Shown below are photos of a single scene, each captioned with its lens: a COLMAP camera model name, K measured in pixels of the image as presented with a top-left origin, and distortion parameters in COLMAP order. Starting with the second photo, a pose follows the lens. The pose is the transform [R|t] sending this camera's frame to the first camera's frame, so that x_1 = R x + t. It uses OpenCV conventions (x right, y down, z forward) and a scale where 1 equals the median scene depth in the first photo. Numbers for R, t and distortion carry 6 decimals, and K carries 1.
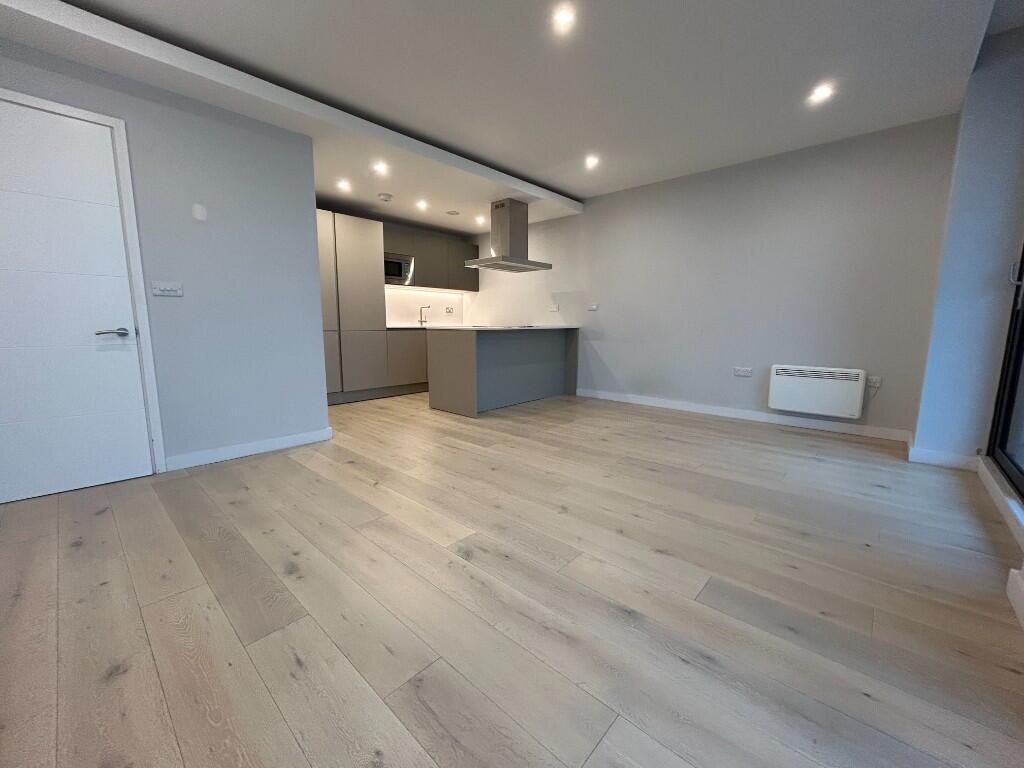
lens RADIAL K [[414.0, 0, 511.7], [0, 414.0, 380.7], [0, 0, 1]] dist [-0.001538, 0.000871]
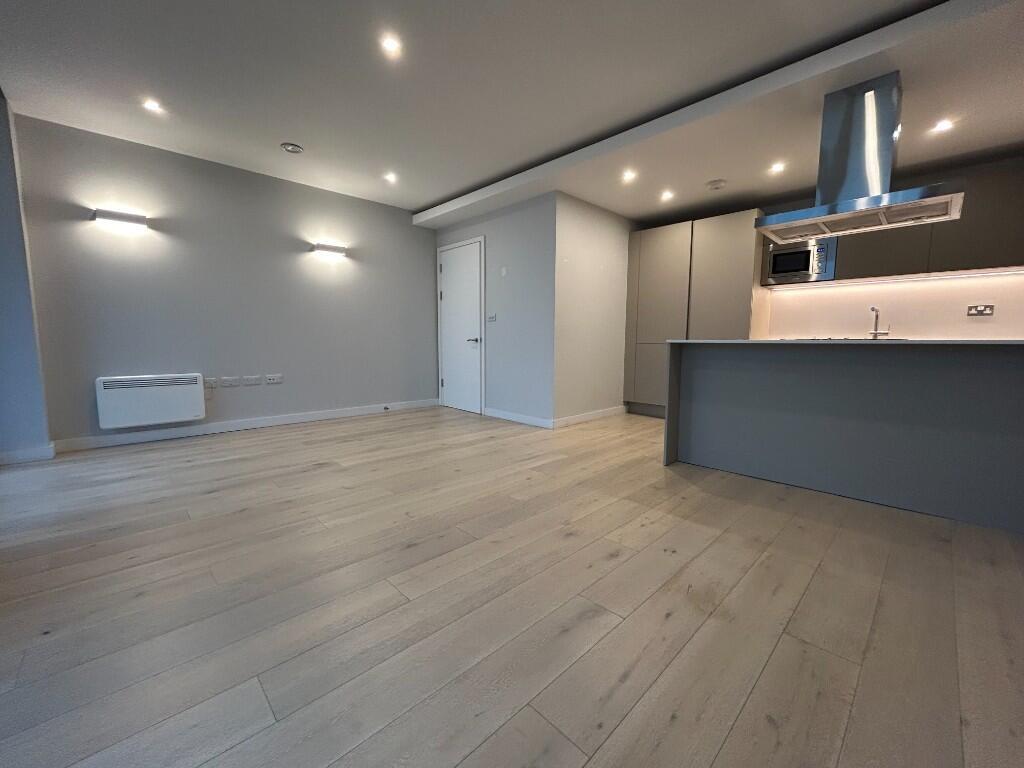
lens RADIAL K [[414.0, 0, 509.6], [0, 414.0, 379.5], [0, 0, 1]] dist [-0.001538, 0.000871]
pose [[-0.062749, 0.094121, -0.993581, 0.819544], [-0.145379, 0.984062, 0.102401, -0.117980], [0.987384, 0.150872, -0.048065, 0.973566]]
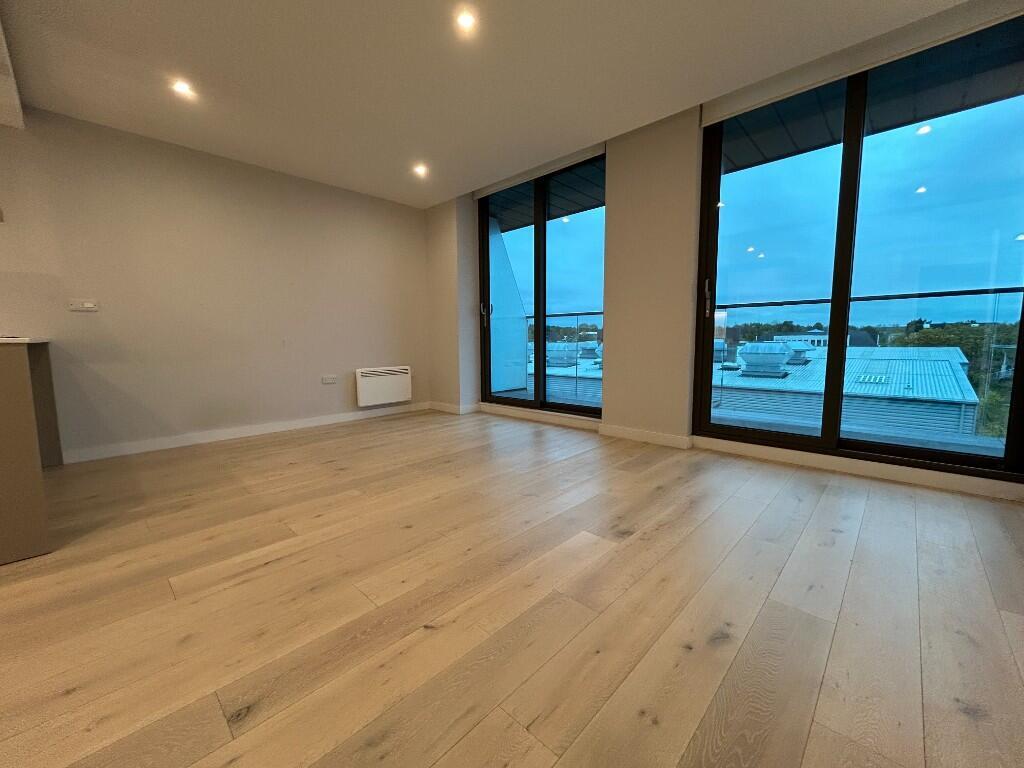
lens RADIAL K [[414.0, 0, 514.4], [0, 414.0, 385.3], [0, 0, 1]] dist [-0.001538, 0.000871]
pose [[0.011497, -0.114453, 0.993362, -0.623587], [0.145791, 0.983004, 0.111573, -0.071089], [-0.989249, 0.143540, 0.027988, 0.647059]]
